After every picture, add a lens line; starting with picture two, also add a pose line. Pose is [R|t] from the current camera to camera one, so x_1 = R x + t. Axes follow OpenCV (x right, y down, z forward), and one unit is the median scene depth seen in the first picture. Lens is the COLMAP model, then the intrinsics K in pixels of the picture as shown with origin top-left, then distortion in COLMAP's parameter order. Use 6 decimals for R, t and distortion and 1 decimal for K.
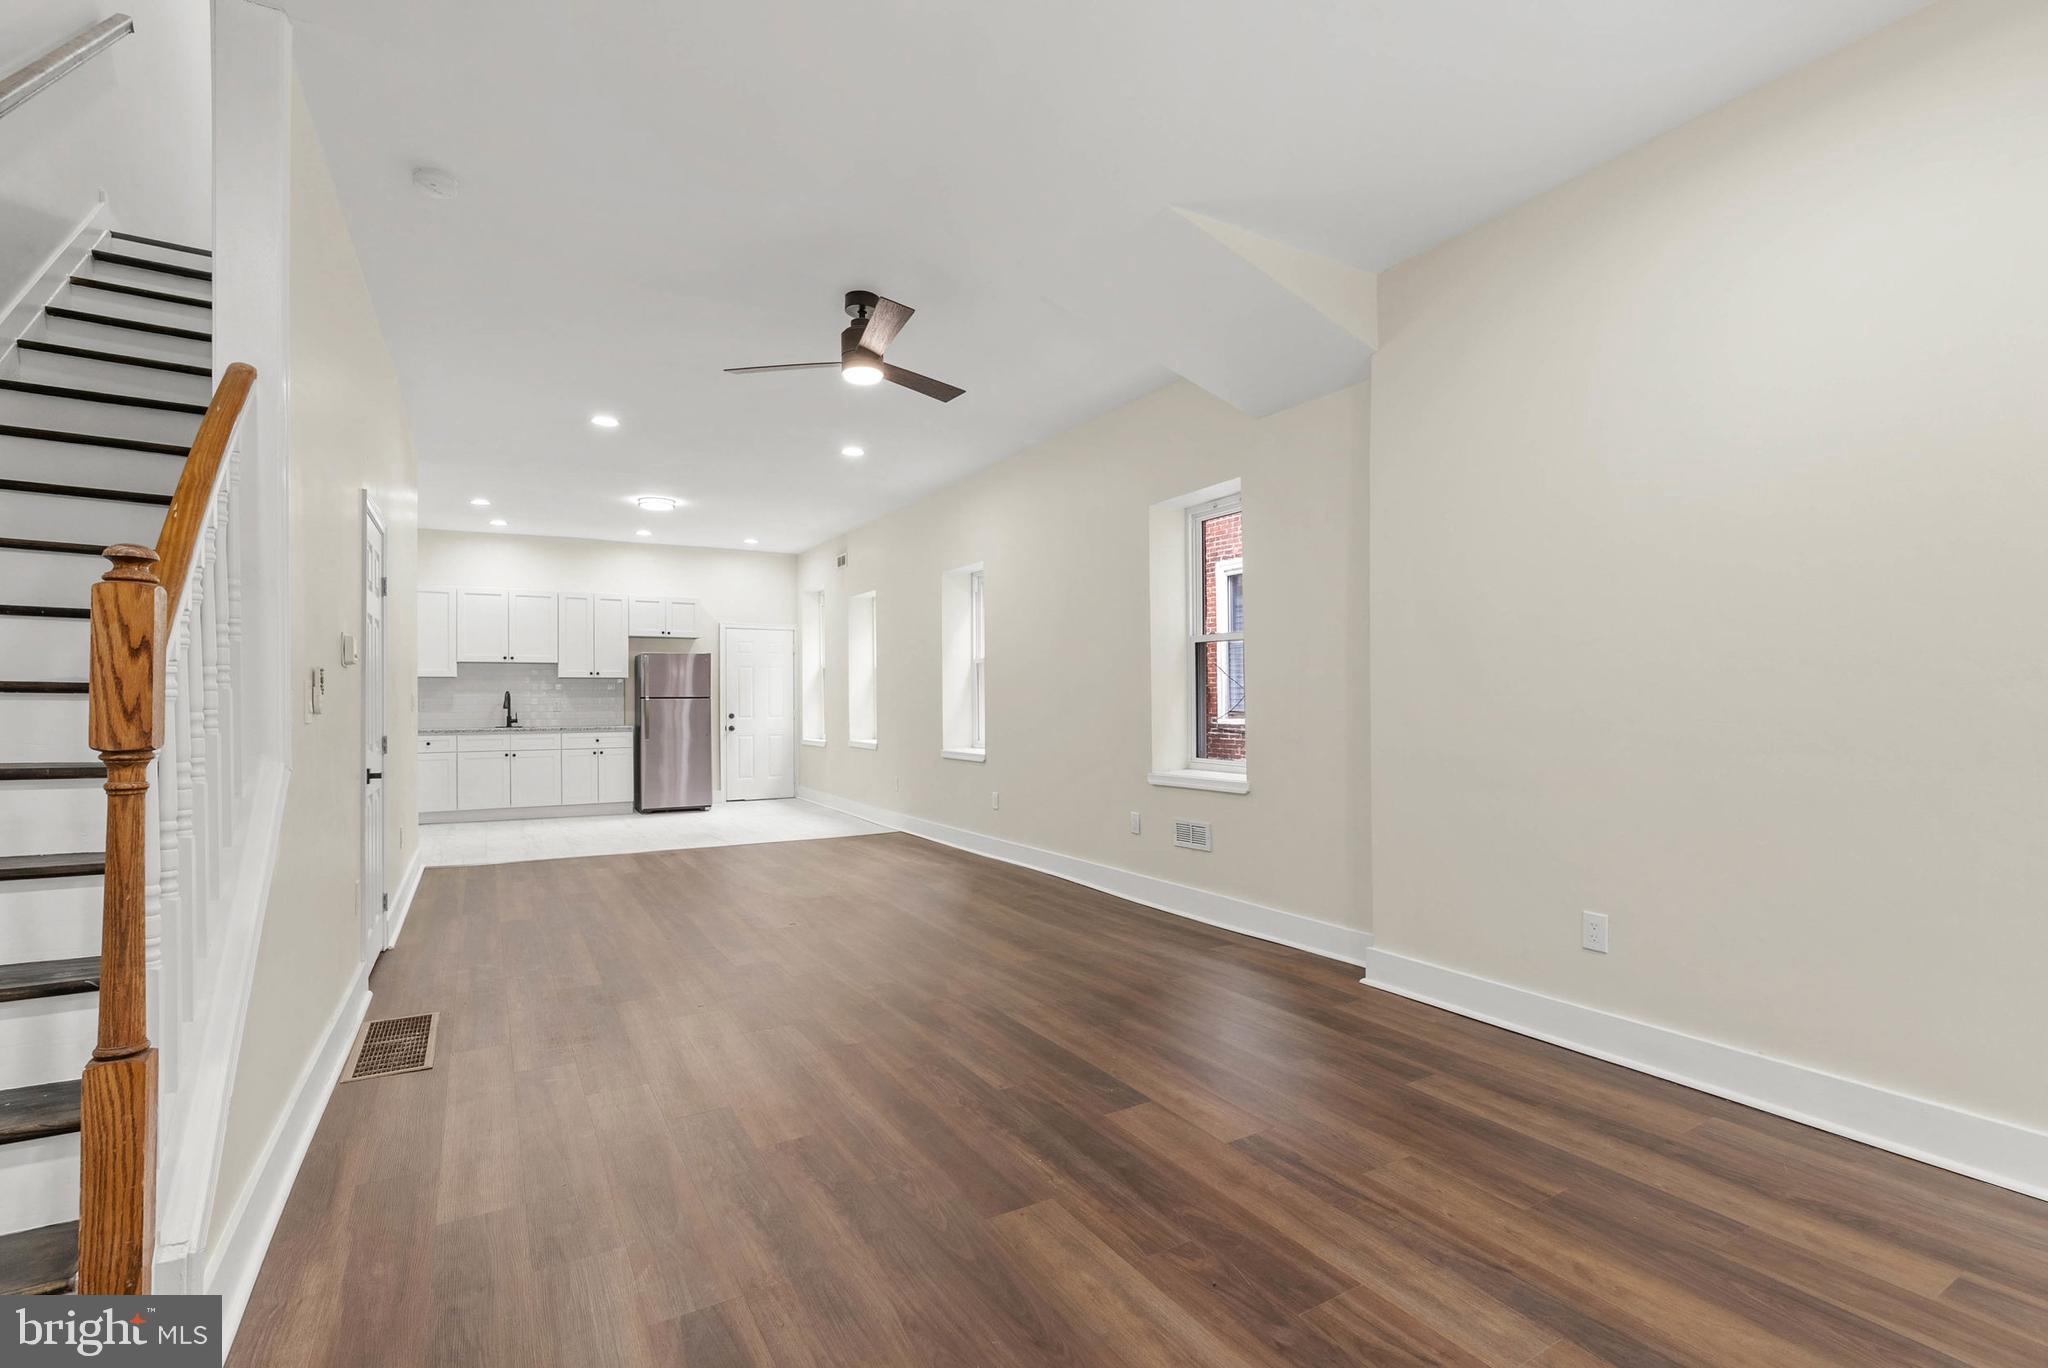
lens RADIAL K [[932.6, 0, 1025.9], [0, 932.6, 690.7], [0, 0, 1]] dist [-0.003797, 0.000317]
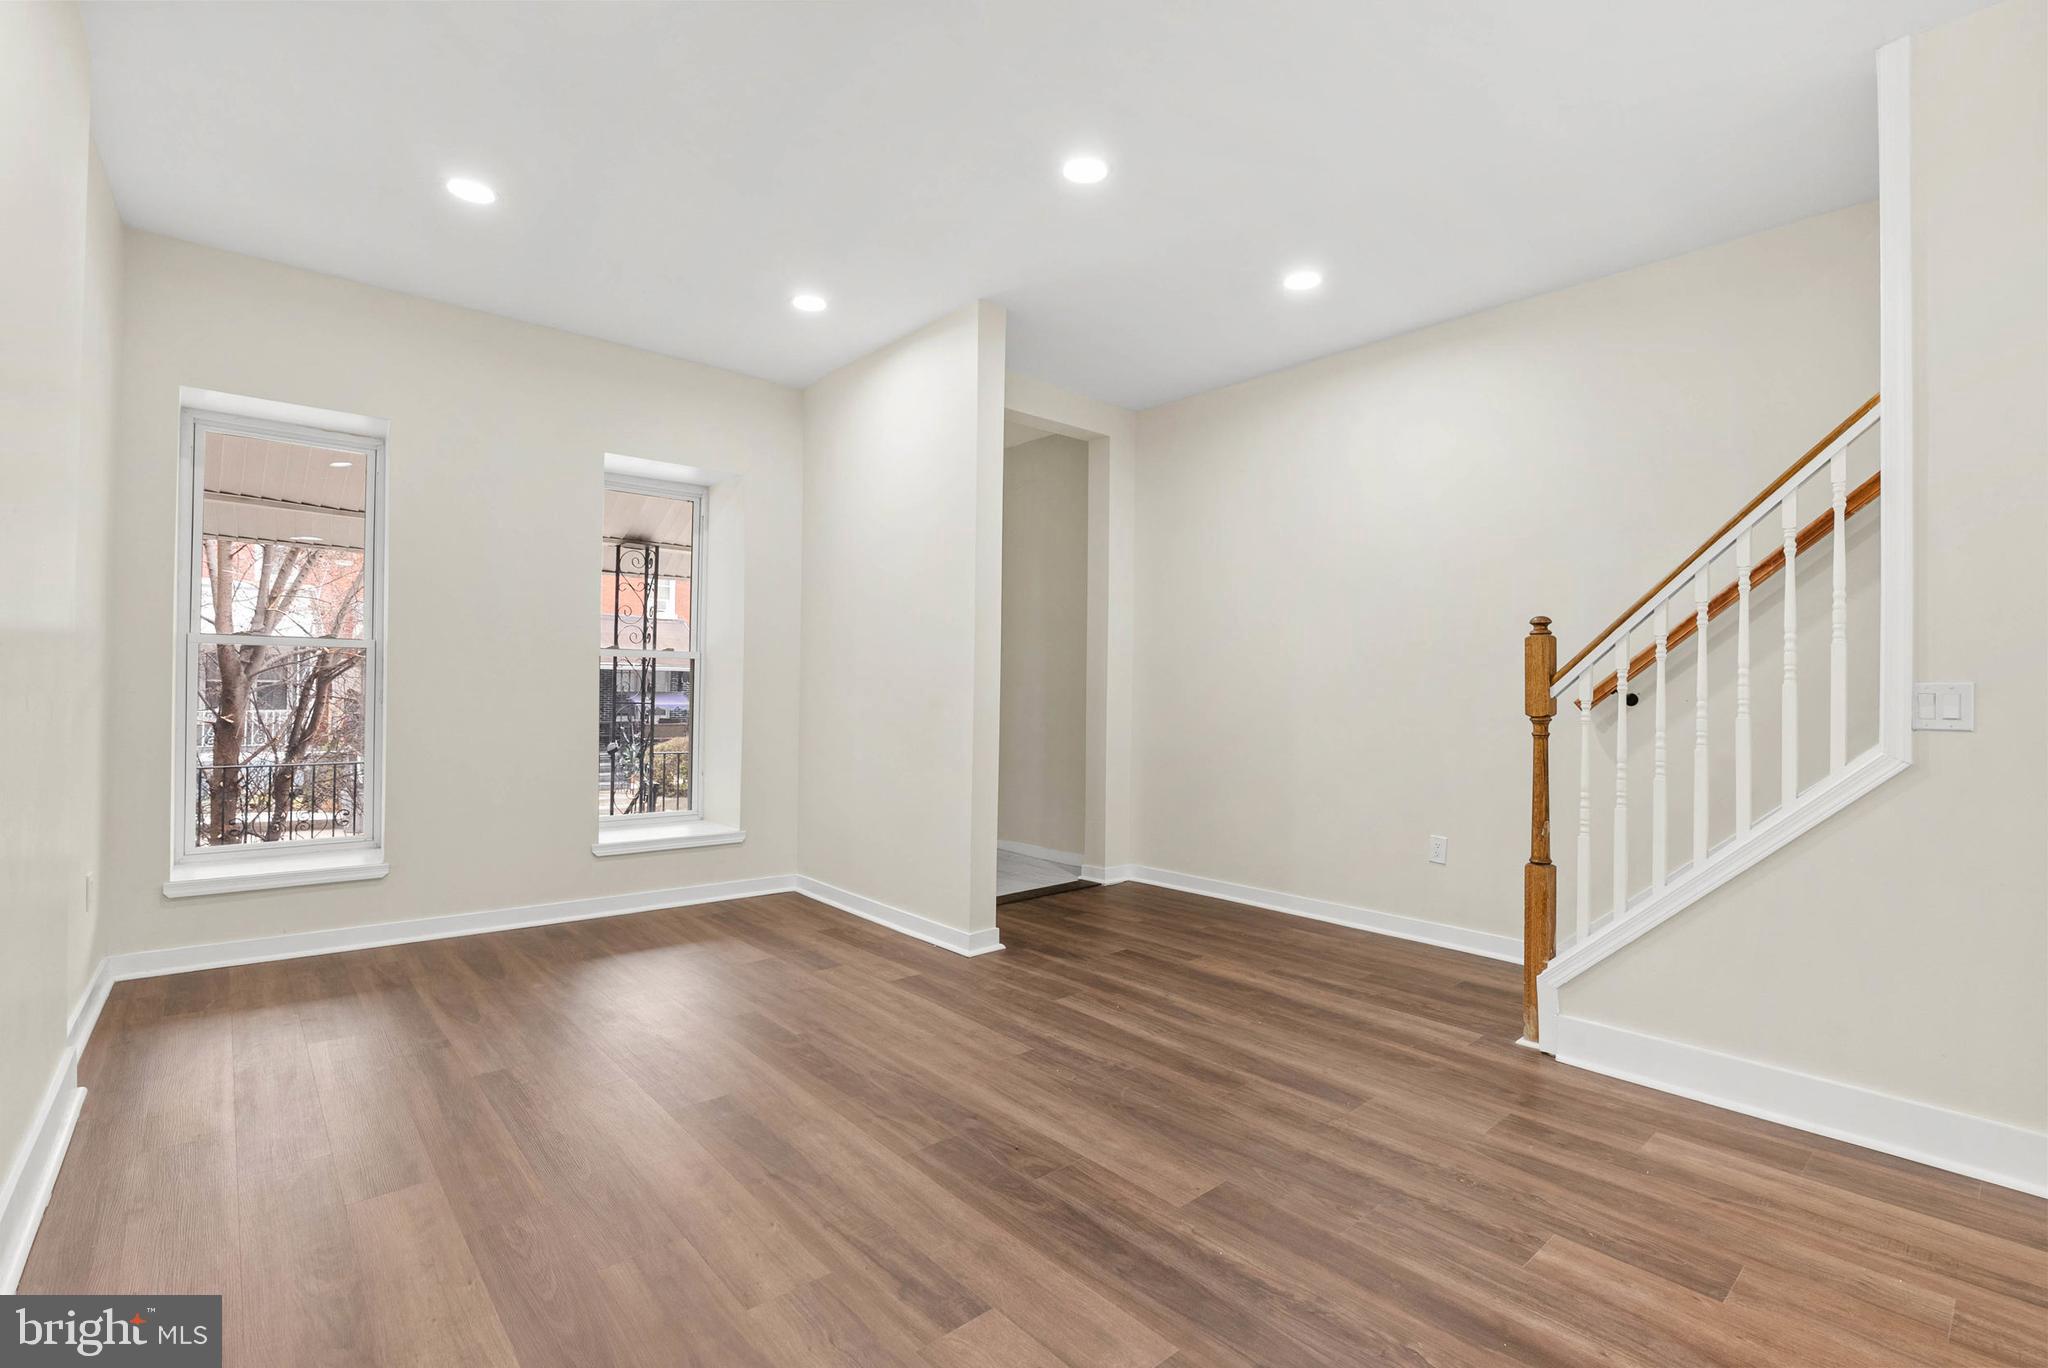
lens RADIAL K [[923.3, 0, 1024.0], [0, 923.3, 684.0], [0, 0, 1]] dist [-0.009006, 0.001004]
pose [[-0.982938, -0.006366, -0.183826, 0.150083], [-0.002749, 0.999798, -0.019928, 0.009777], [0.183915, -0.019083, -0.982757, 0.790035]]
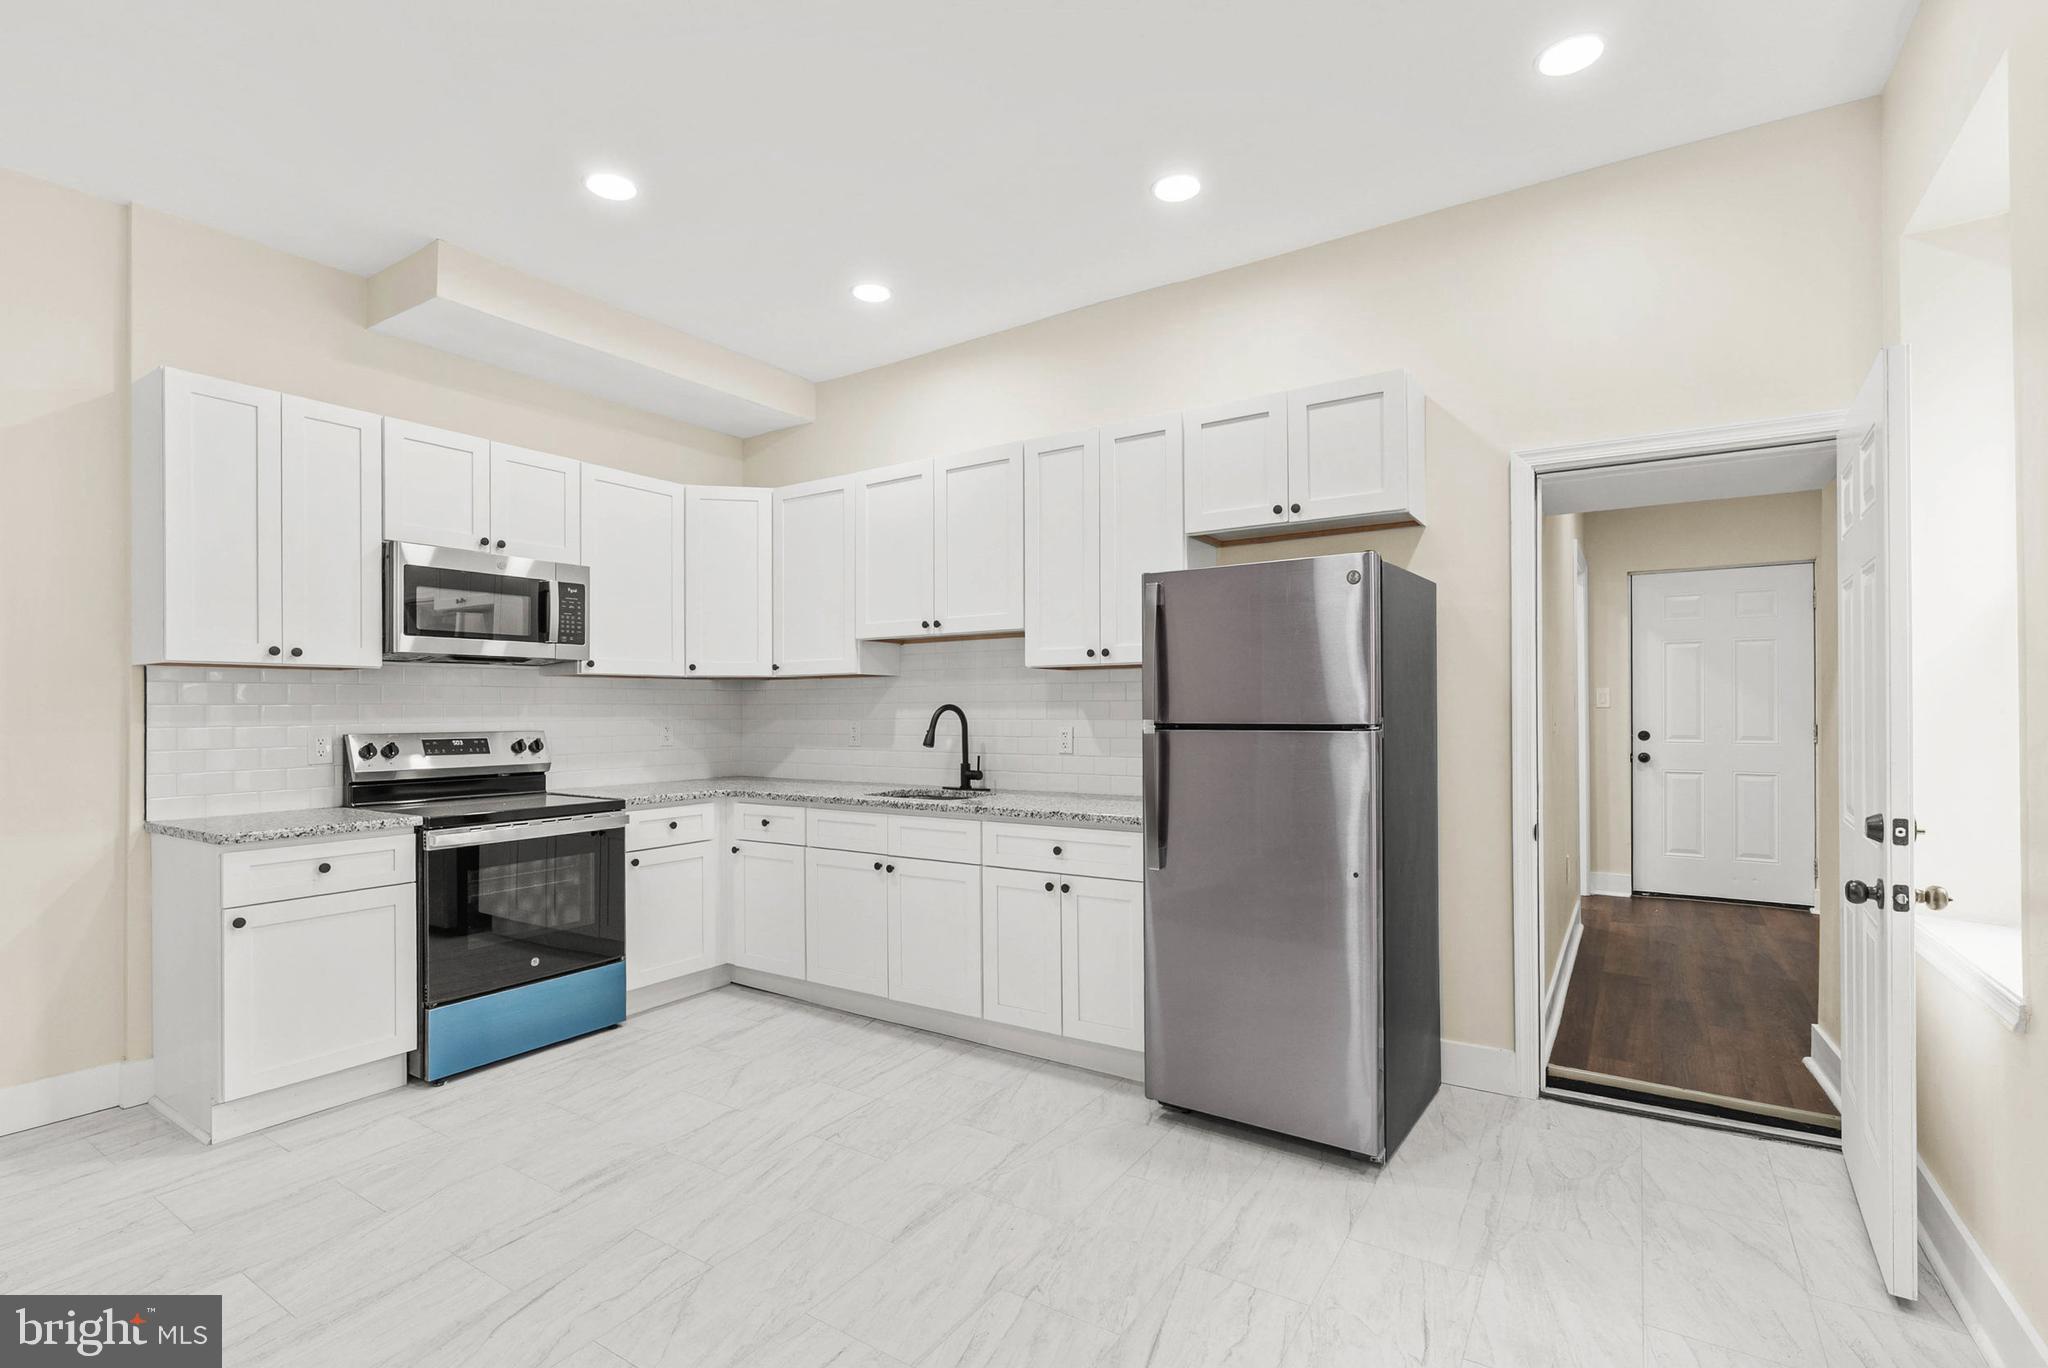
lens RADIAL K [[950.3, 0, 1023.6], [0, 950.3, 706.2], [0, 0, 1]] dist [-0.004162, -0.000393]
pose [[0.449149, 0.001608, -0.893456, -0.281685], [0.013949, 0.999864, 0.008812, -0.003415], [0.893348, -0.016420, 0.449065, 1.481951]]
